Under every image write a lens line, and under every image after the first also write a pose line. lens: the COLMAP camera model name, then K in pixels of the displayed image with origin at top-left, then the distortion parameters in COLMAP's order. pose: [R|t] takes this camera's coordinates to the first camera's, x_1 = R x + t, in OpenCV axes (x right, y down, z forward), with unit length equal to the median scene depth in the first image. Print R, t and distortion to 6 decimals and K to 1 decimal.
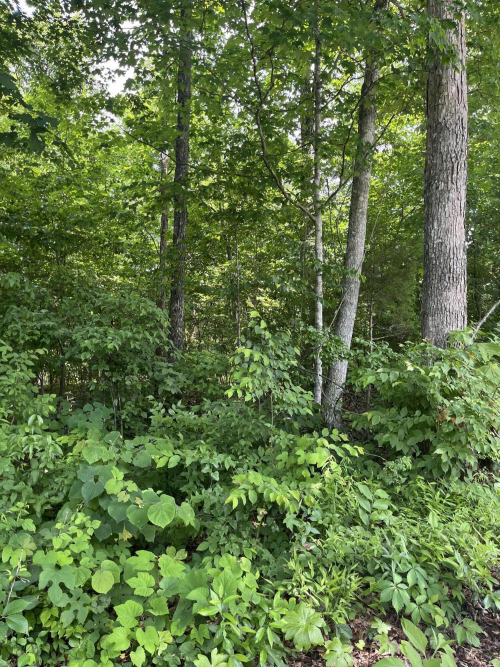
lens RADIAL K [[505.7, 0, 250.0], [0, 505.7, 333.5], [0, 0, 1]] dist [0.066046, 0.002618]
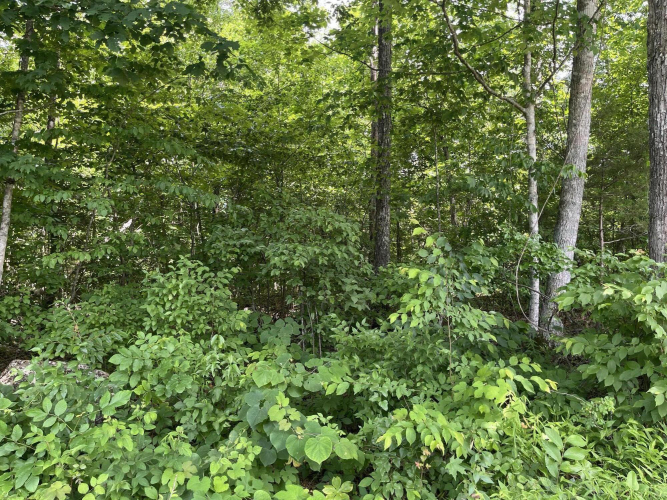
lens RADIAL K [[510.7, 0, 333.5], [0, 510.7, 250.0], [0, 0, 1]] dist [0.054846, -0.007353]
pose [[0.960780, -0.029899, -0.275697, 0.102342], [0.036472, 0.999159, 0.018743, -0.024372], [0.274904, -0.028063, 0.961062, 0.068427]]
